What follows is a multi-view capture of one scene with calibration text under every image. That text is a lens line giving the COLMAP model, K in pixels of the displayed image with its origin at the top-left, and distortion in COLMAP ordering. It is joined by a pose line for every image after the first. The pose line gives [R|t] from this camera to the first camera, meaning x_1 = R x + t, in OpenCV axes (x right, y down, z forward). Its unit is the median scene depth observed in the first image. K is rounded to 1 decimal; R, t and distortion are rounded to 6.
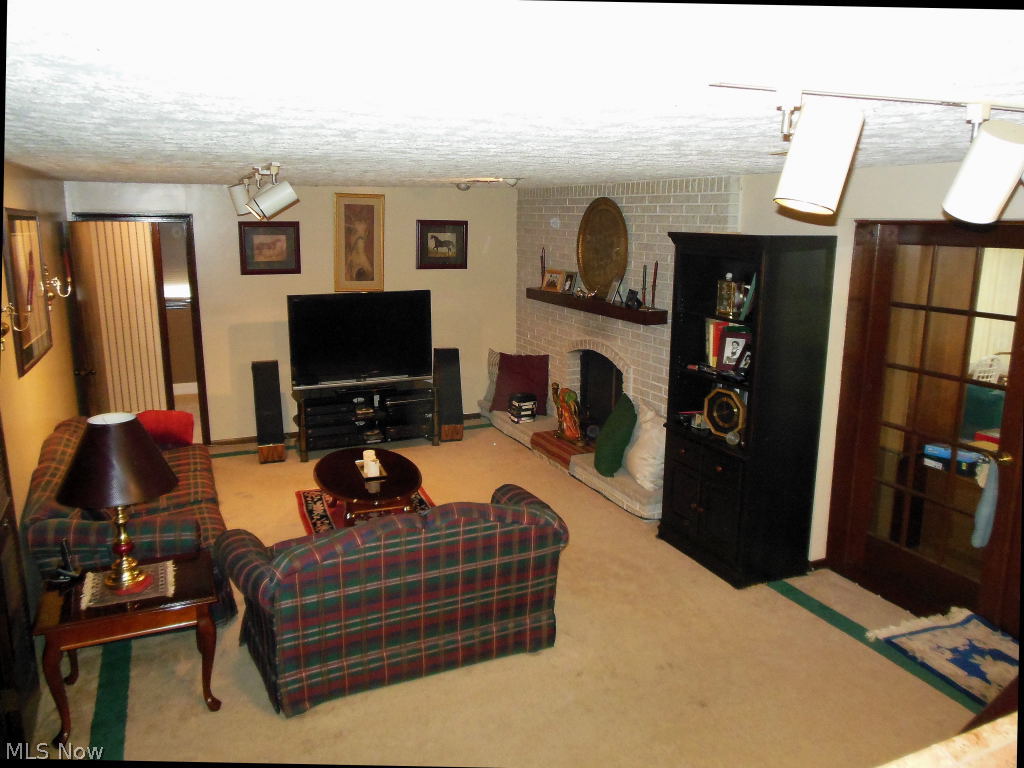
lens RADIAL K [[782.5, 0, 510.4], [0, 782.5, 364.9], [0, 0, 1]] dist [-0.011096, 0.047477]
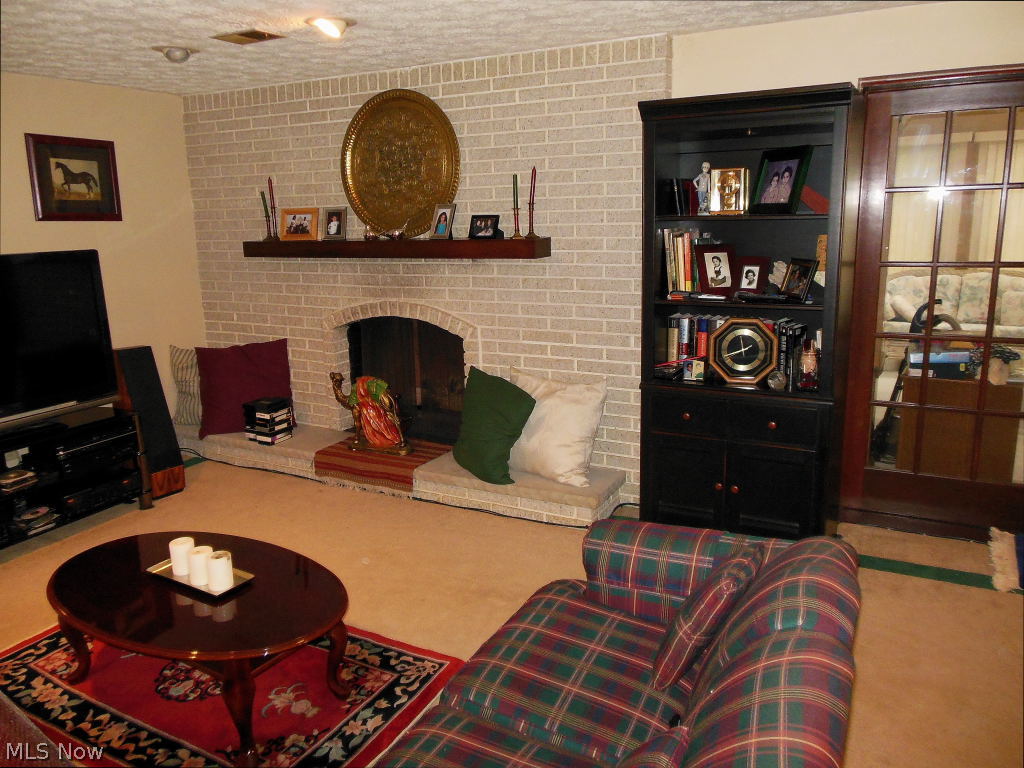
lens RADIAL K [[782.5, 0, 510.4], [0, 782.5, 364.9], [0, 0, 1]] dist [-0.011096, 0.047477]
pose [[0.795199, -0.141046, 0.589716, -0.221340], [0.141427, 0.988888, 0.045812, 0.006898], [-0.589625, 0.046972, 0.806310, 0.367118]]
